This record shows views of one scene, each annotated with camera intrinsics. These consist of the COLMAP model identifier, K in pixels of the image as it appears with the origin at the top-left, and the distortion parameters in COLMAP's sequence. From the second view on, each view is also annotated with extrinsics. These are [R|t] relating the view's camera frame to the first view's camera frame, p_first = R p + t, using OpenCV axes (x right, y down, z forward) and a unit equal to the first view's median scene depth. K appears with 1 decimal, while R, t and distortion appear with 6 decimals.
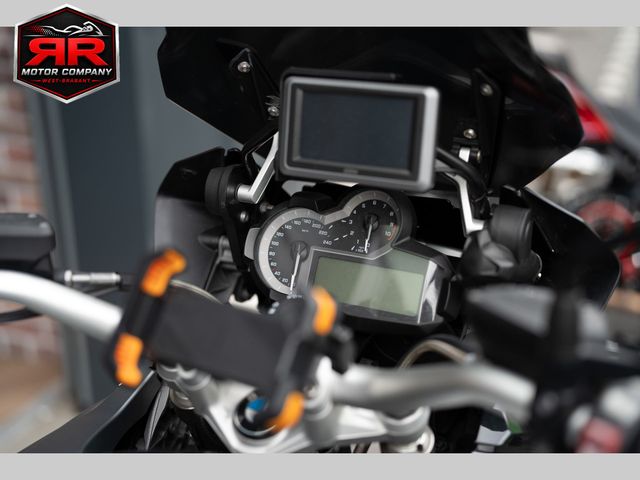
lens RADIAL K [[936.3, 0, 309.9], [0, 936.3, 239.6], [0, 0, 1]] dist [-0.045475, 1.015379]
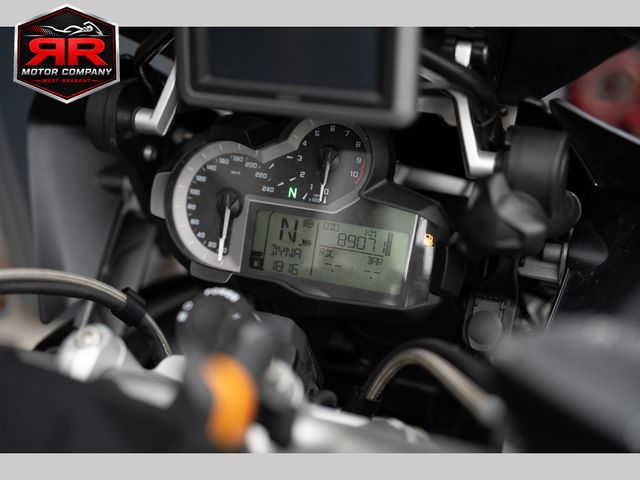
lens RADIAL K [[936.3, 0, 309.9], [0, 936.3, 239.6], [0, 0, 1]] dist [-0.045475, 1.015379]
pose [[0.998054, -0.062252, 0.003458, 0.044896], [0.060764, 0.983630, 0.169645, -0.075980], [-0.013962, -0.169105, 0.985499, 0.313672]]
